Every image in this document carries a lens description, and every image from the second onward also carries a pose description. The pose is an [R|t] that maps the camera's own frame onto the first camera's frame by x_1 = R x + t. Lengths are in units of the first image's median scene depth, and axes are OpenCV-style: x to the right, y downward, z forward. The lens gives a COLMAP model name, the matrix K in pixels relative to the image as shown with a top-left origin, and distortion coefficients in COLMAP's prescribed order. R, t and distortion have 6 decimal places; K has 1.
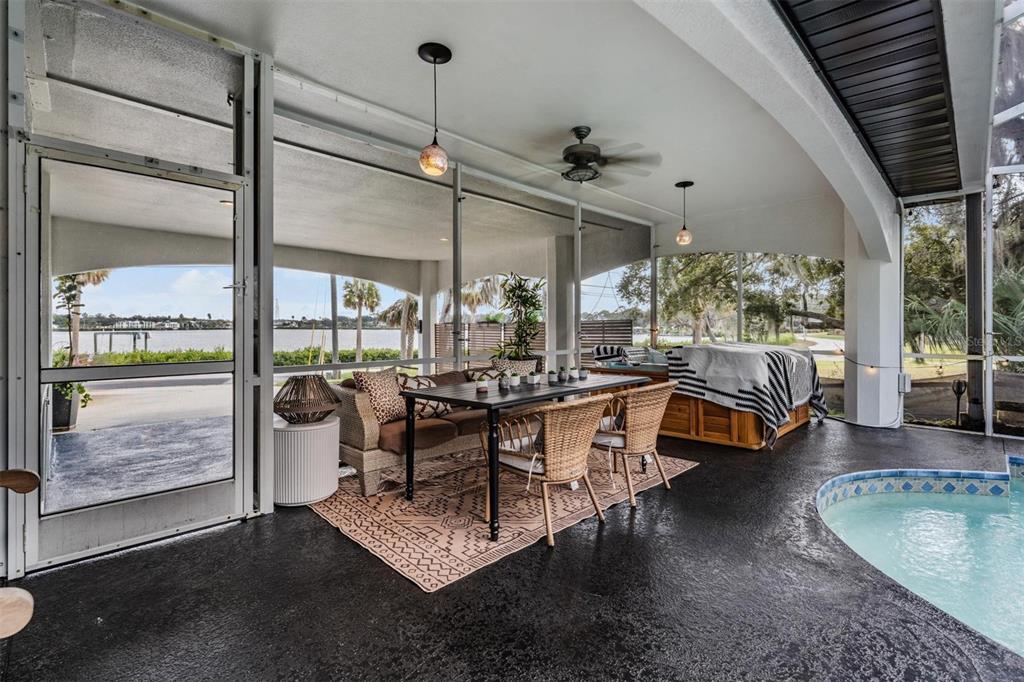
lens RADIAL K [[460.3, 0, 507.1], [0, 460.3, 329.1], [0, 0, 1]] dist [0.042942, 0.000318]
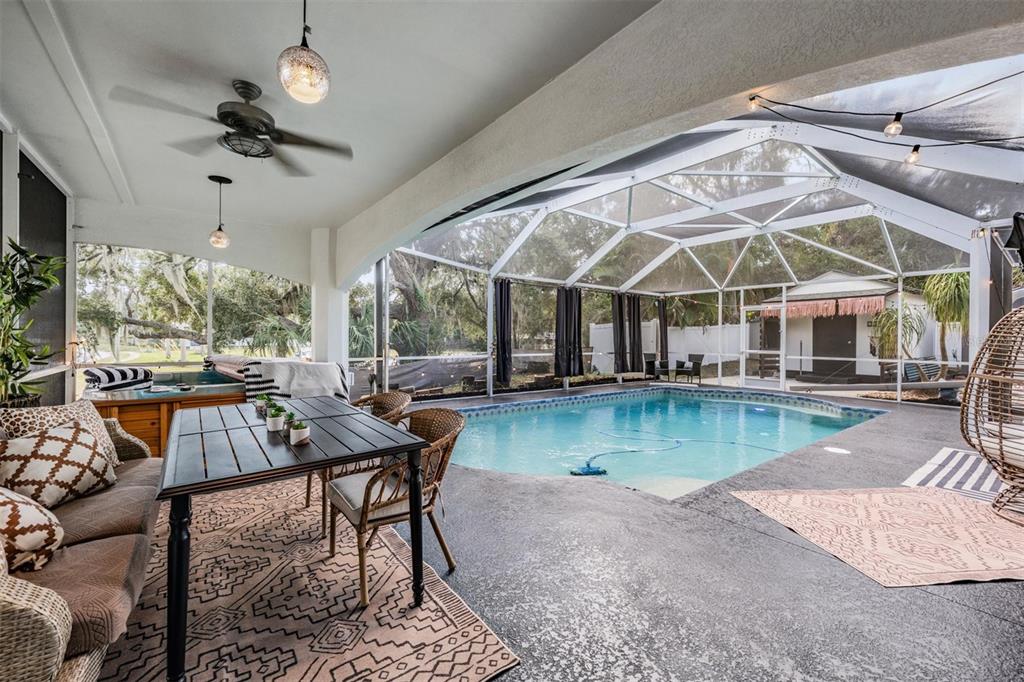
lens RADIAL K [[418.5, 0, 512.0], [0, 418.5, 341.0], [0, 0, 1]] dist [0.028418, 0.000003]
pose [[0.128584, -0.004249, 0.991690, -0.424542], [-0.005212, 0.999974, 0.004960, -0.012920], [-0.991685, -0.005807, 0.128558, 0.412165]]
